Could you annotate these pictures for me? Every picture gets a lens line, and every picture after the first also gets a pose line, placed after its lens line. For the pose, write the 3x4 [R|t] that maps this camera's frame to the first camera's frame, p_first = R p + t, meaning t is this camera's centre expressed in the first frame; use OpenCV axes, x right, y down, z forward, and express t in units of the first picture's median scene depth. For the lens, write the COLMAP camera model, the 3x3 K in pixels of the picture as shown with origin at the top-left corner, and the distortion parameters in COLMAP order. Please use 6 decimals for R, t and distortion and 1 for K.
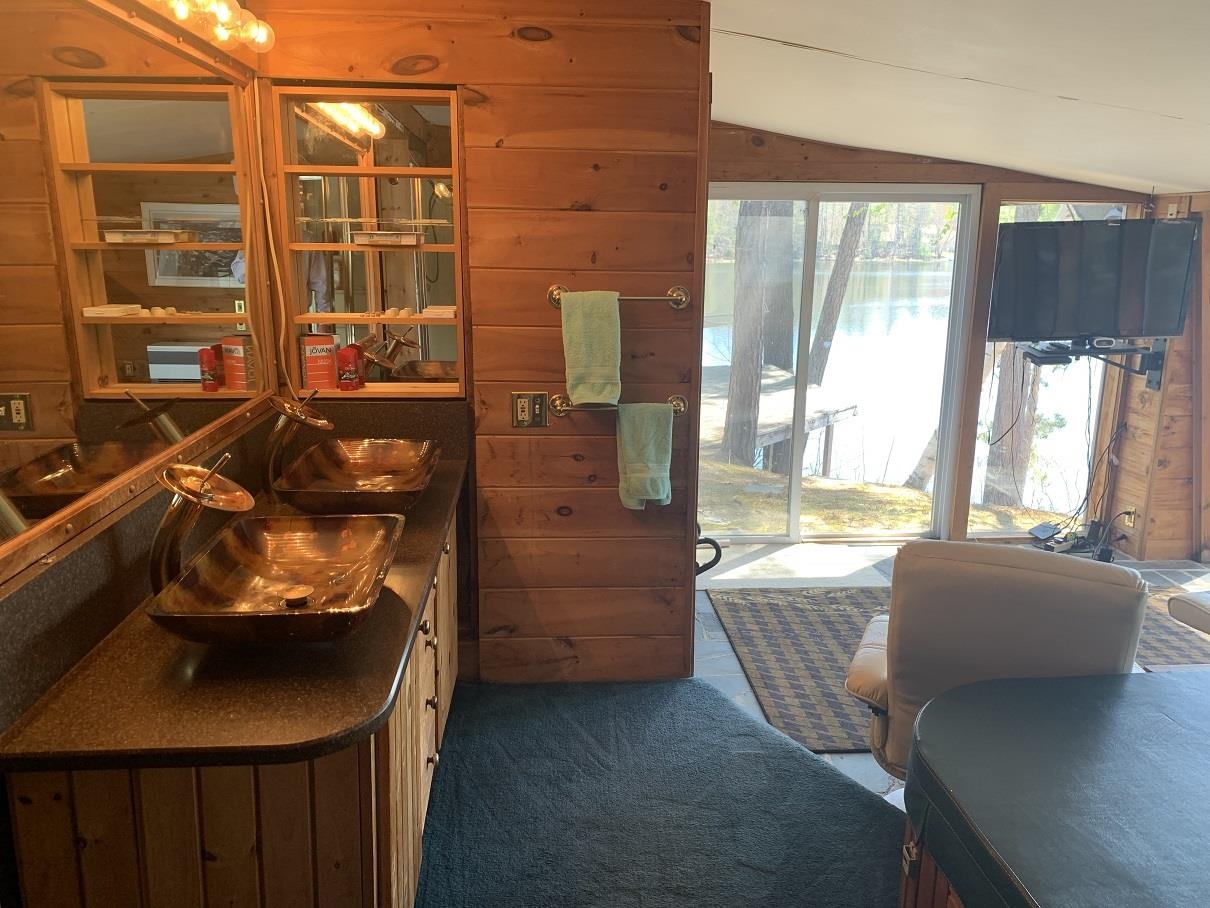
lens RADIAL K [[941.2, 0, 605.0], [0, 941.2, 454.0], [0, 0, 1]] dist [0.067256, -0.089474]
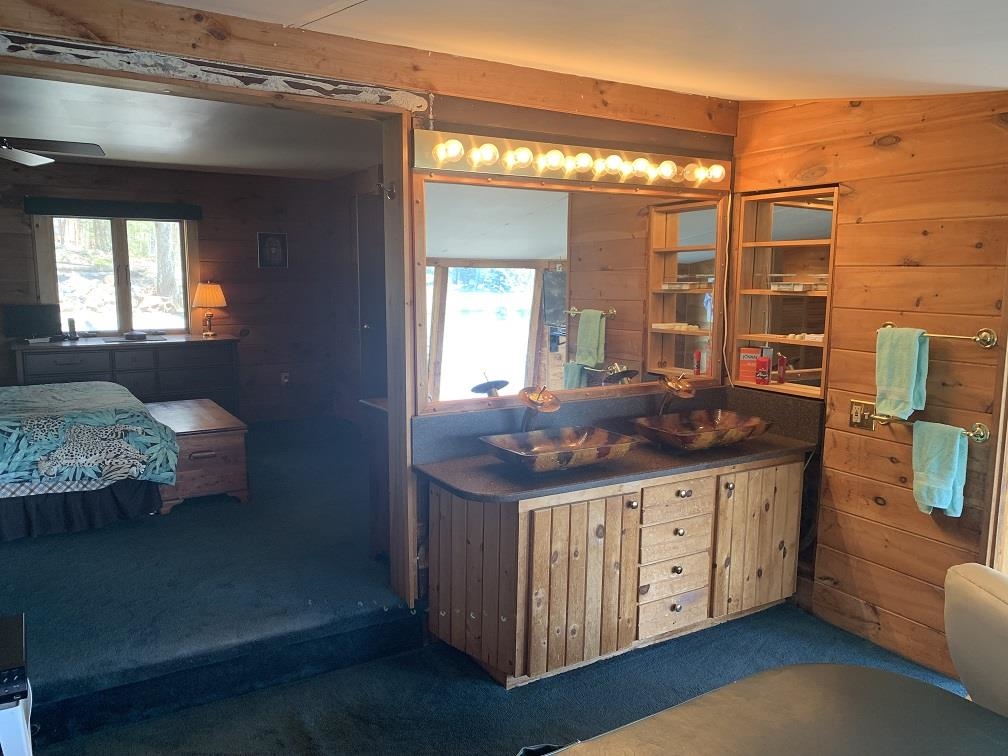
lens RADIAL K [[784.1, 0, 504.0], [0, 784.1, 378.0], [0, 0, 1]] dist [0.067256, -0.089474]
pose [[0.444490, 0.110590, -0.888931, 0.682997], [-0.207375, 0.978096, 0.017990, -0.014919], [0.871450, 0.176346, 0.457687, 0.057048]]
